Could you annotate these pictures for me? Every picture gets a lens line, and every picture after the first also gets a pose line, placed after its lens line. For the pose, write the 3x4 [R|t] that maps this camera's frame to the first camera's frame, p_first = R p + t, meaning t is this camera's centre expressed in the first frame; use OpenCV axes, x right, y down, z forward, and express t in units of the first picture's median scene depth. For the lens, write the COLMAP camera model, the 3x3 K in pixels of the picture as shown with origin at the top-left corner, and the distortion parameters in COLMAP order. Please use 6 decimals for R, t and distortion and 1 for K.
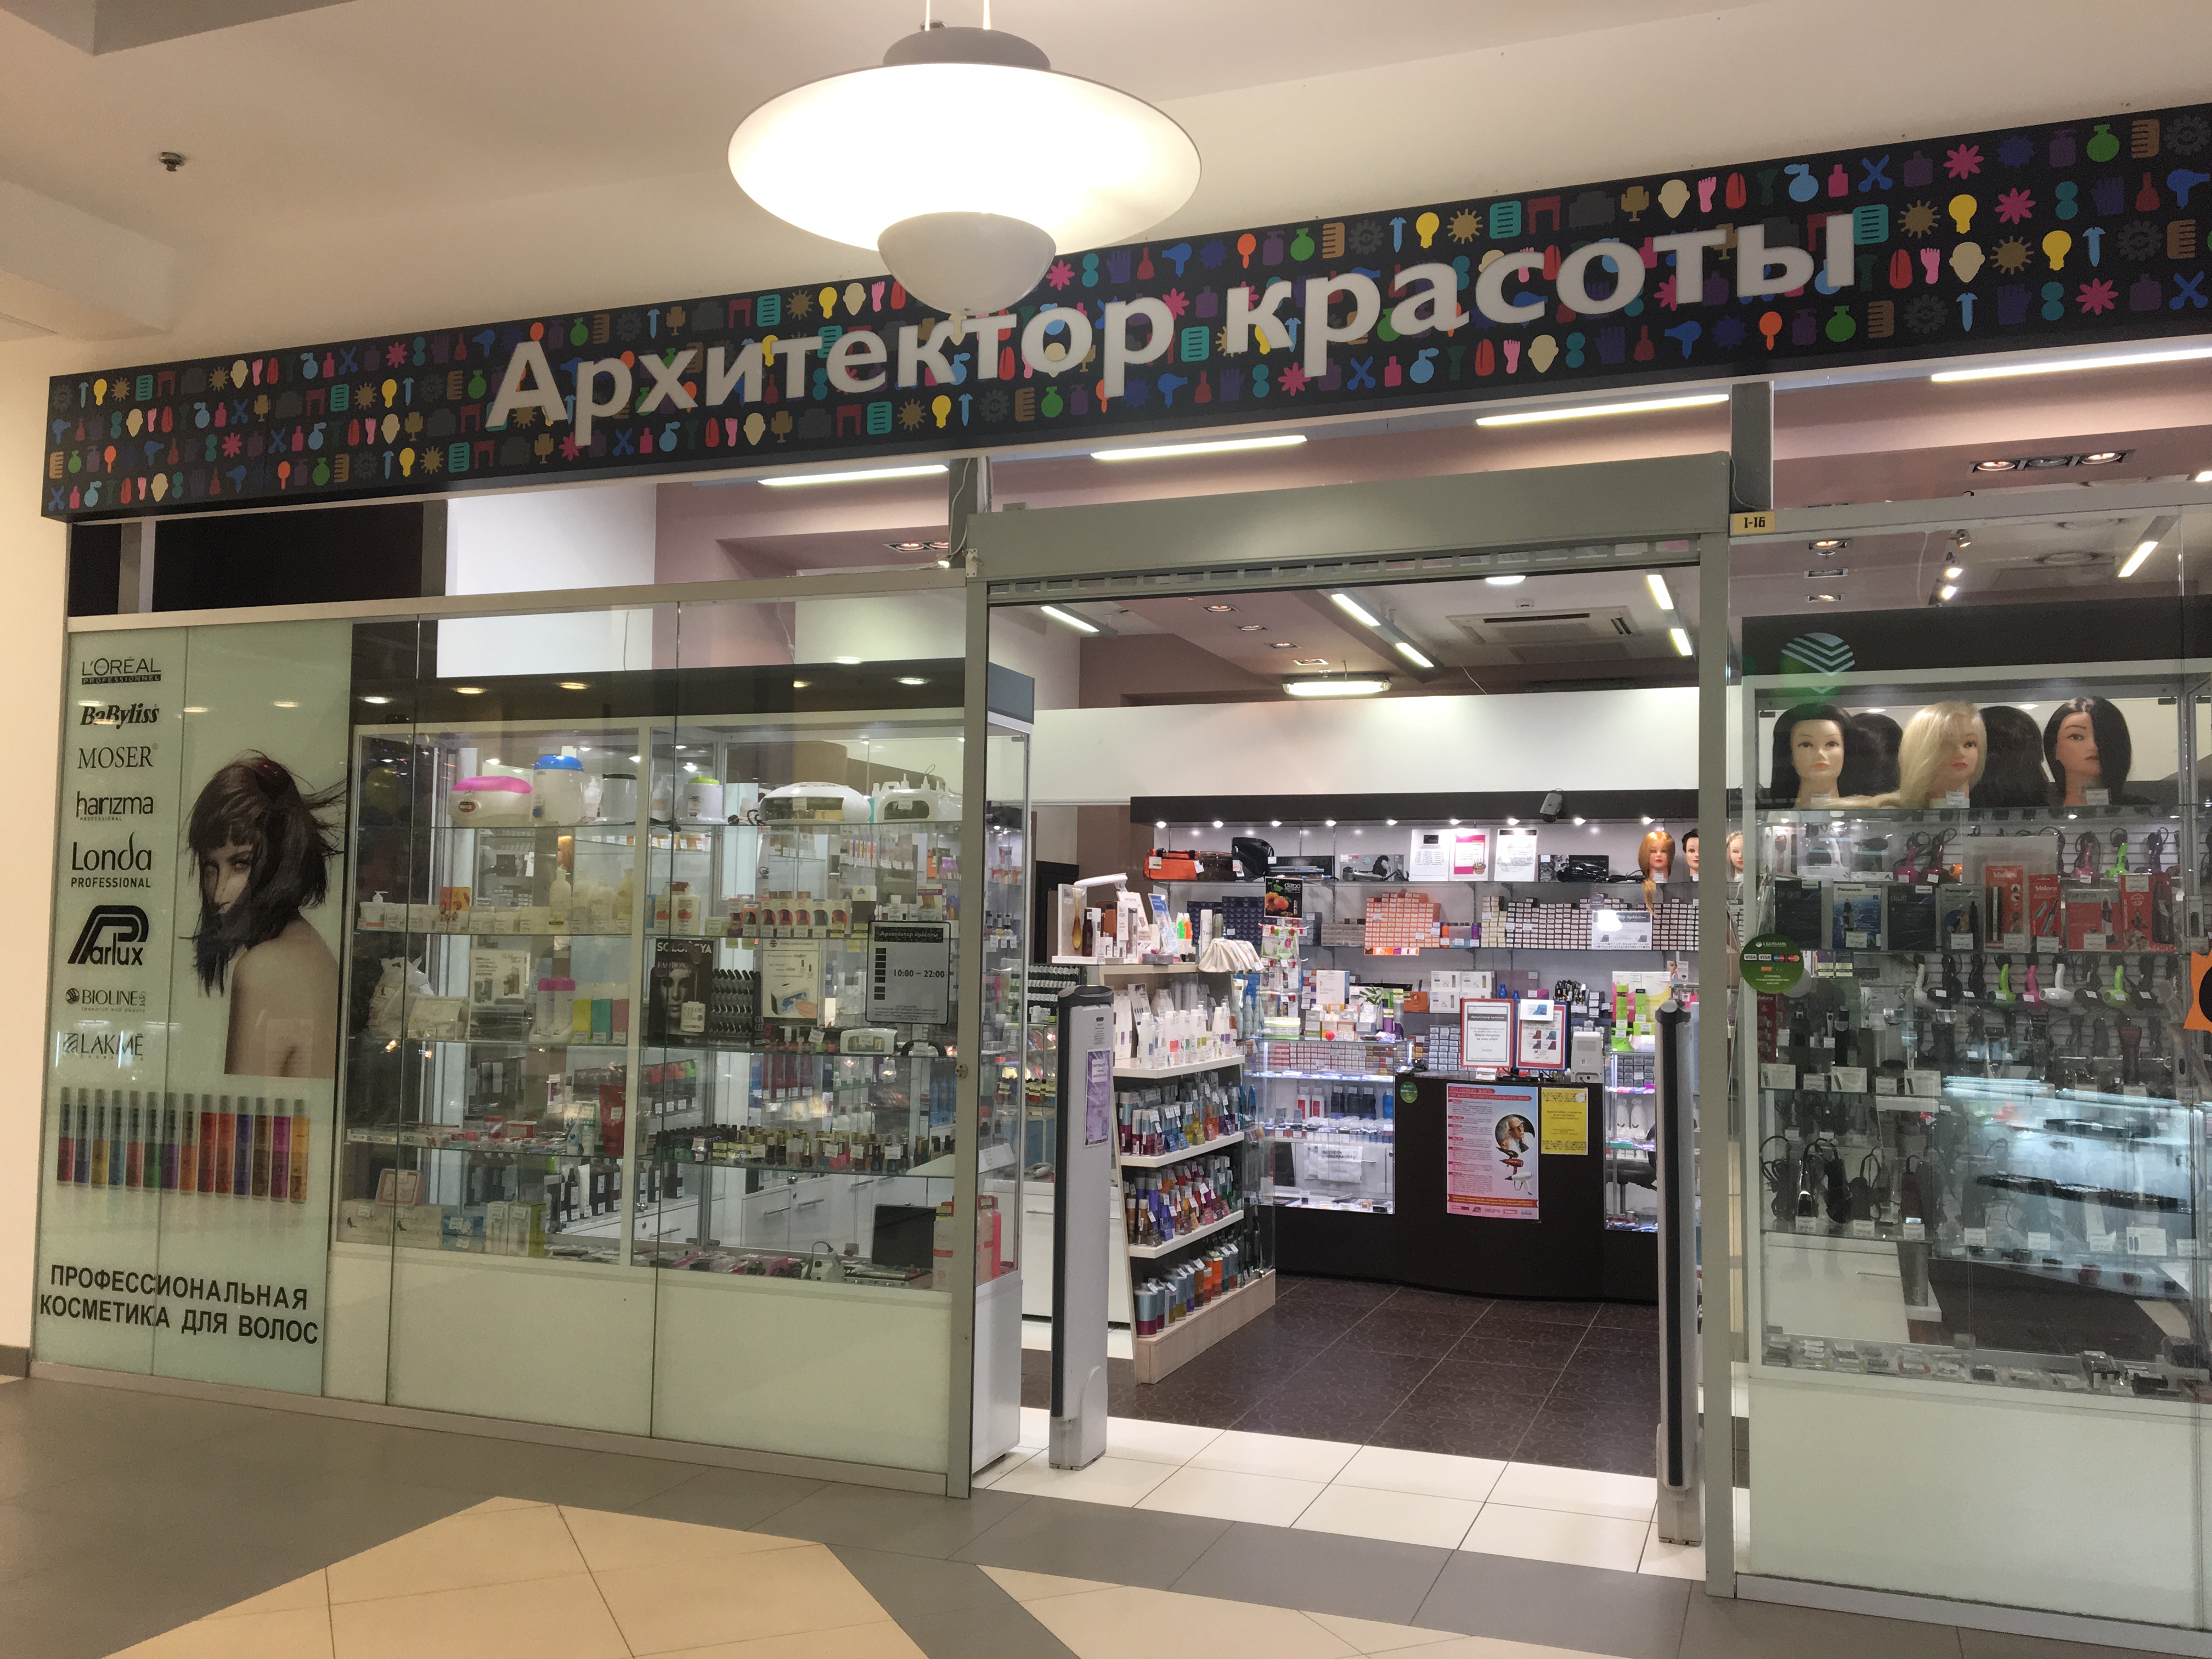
lens RADIAL K [[1876.1, 0, 1089.4], [0, 1876.1, 838.9], [0, 0, 1]] dist [0.060000, -0.005427]
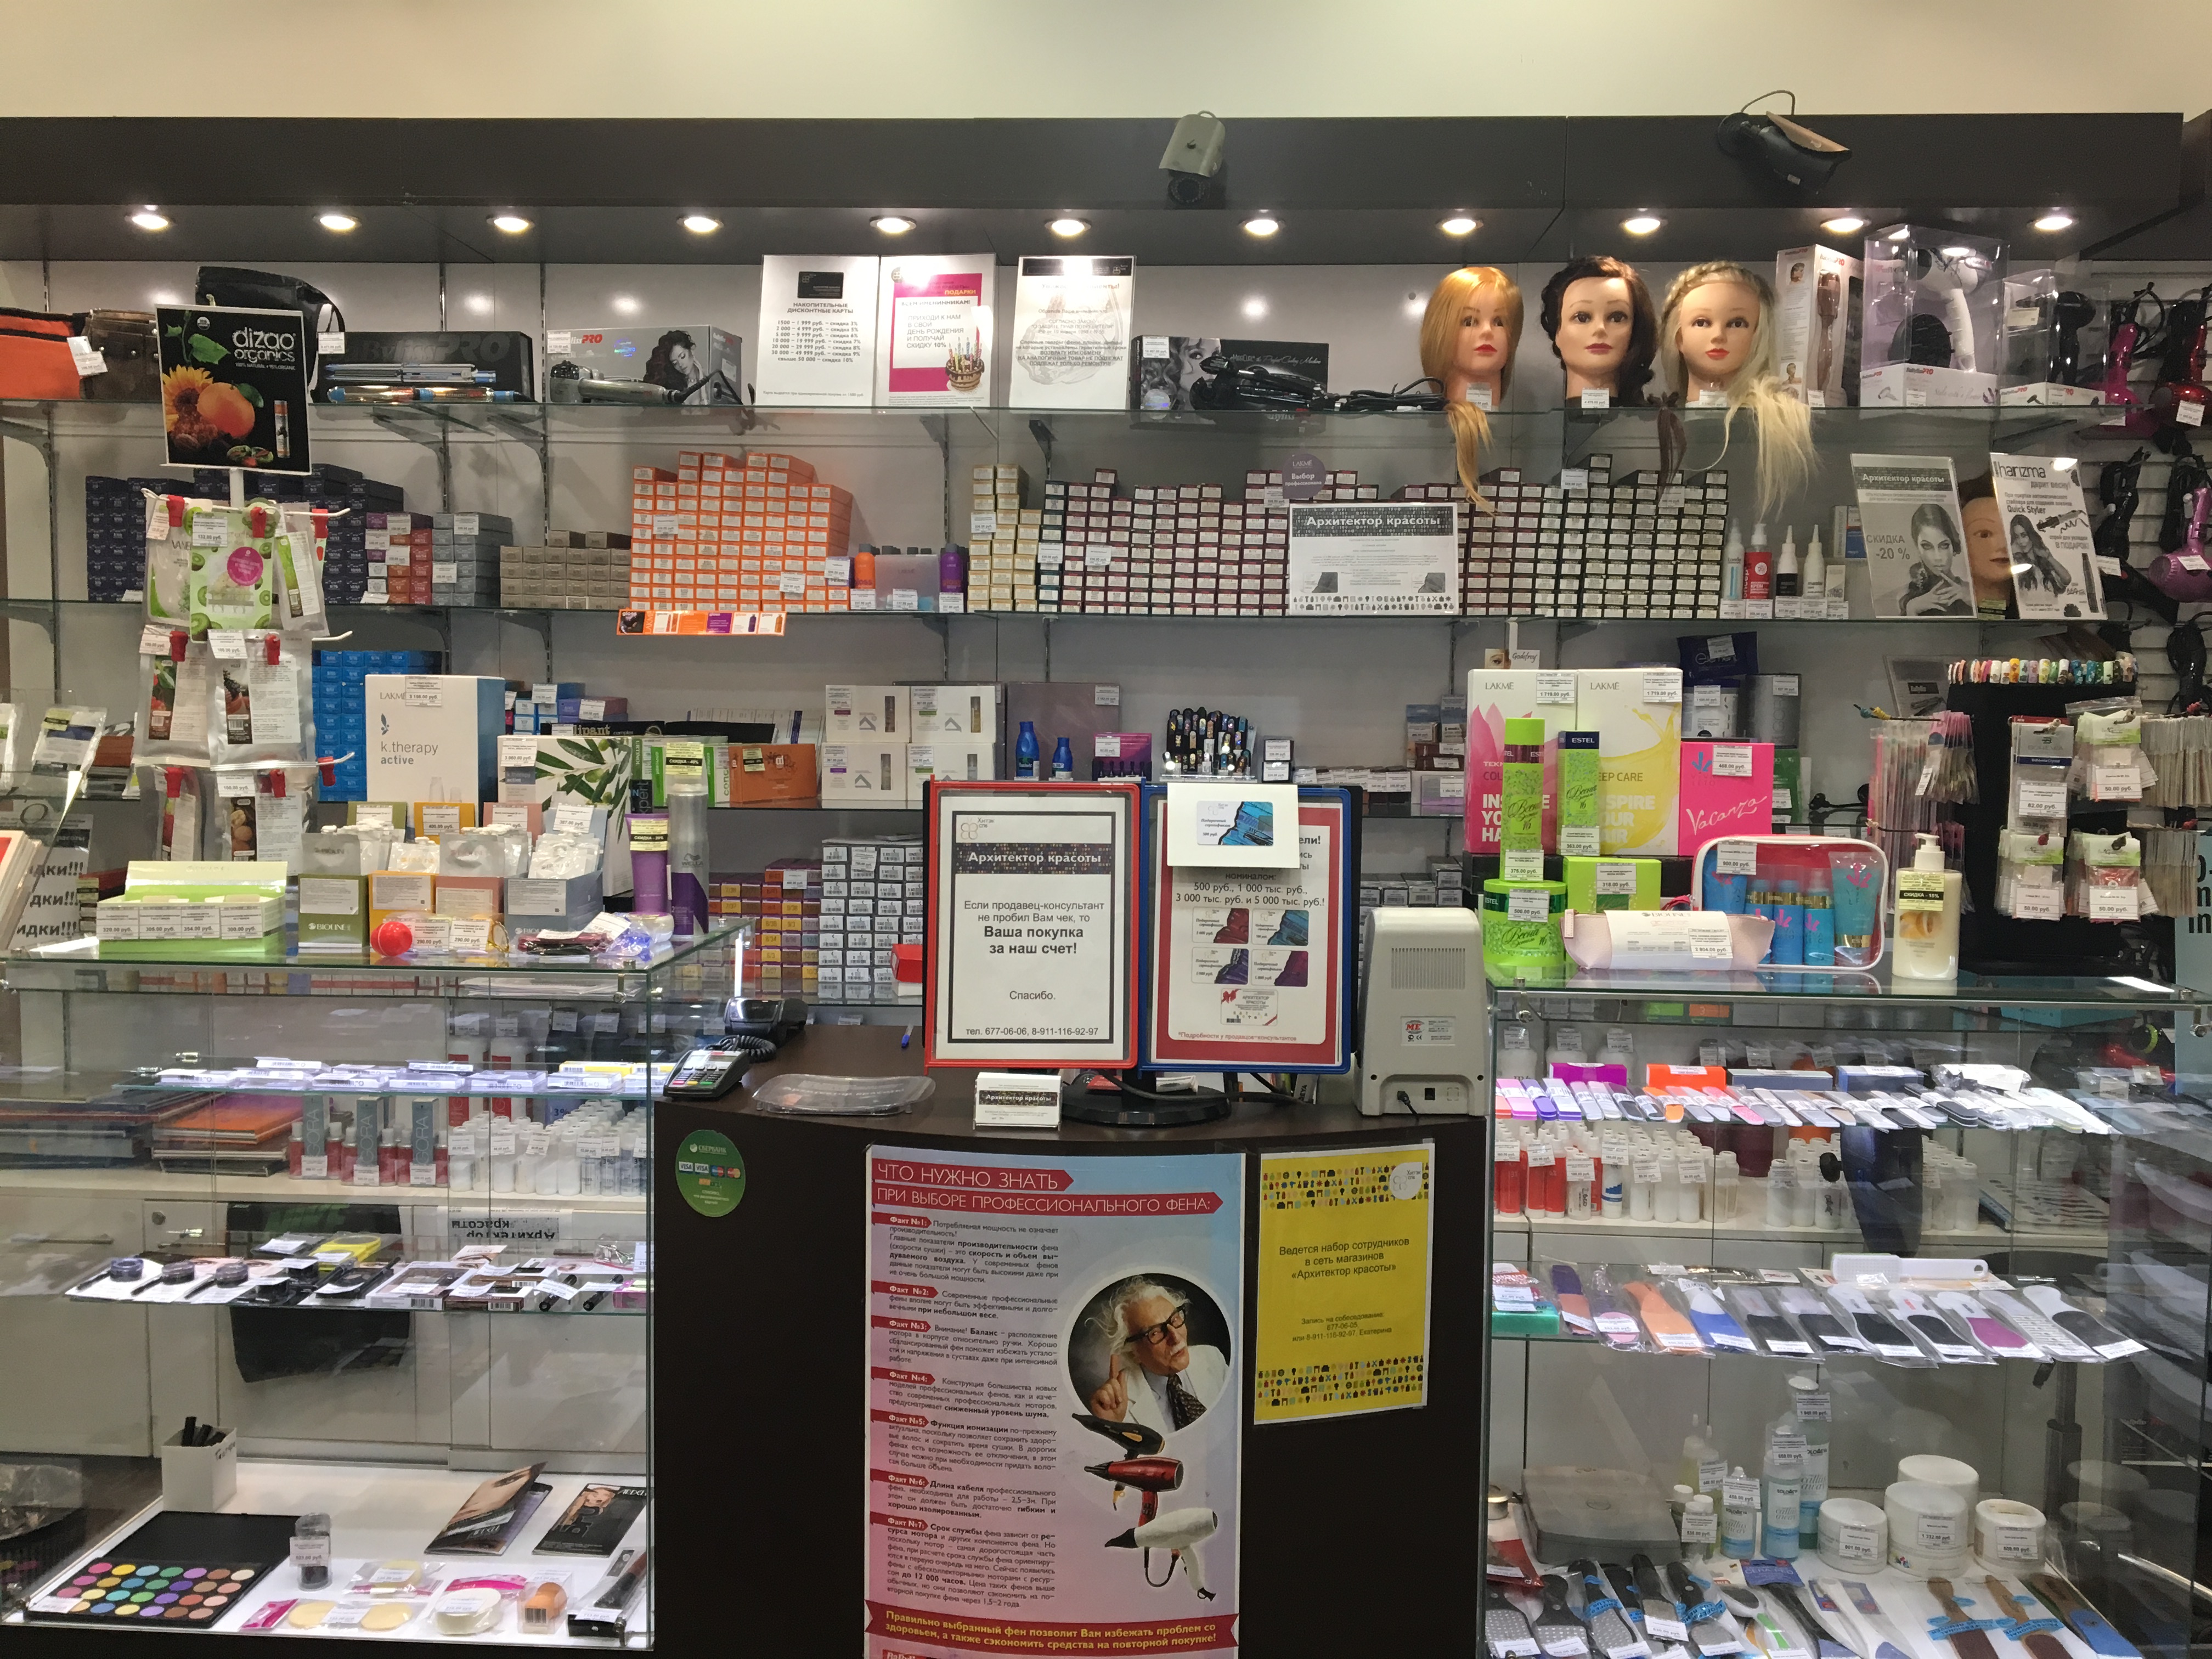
lens RADIAL K [[1876.1, 0, 1096.0], [0, 1876.1, 835.5], [0, 0, 1]] dist [0.060000, -0.005427]
pose [[0.953875, -0.027413, 0.298951, 0.133983], [-0.013713, 0.990804, 0.134608, 0.054007], [-0.299891, -0.132499, 0.944727, 0.700688]]
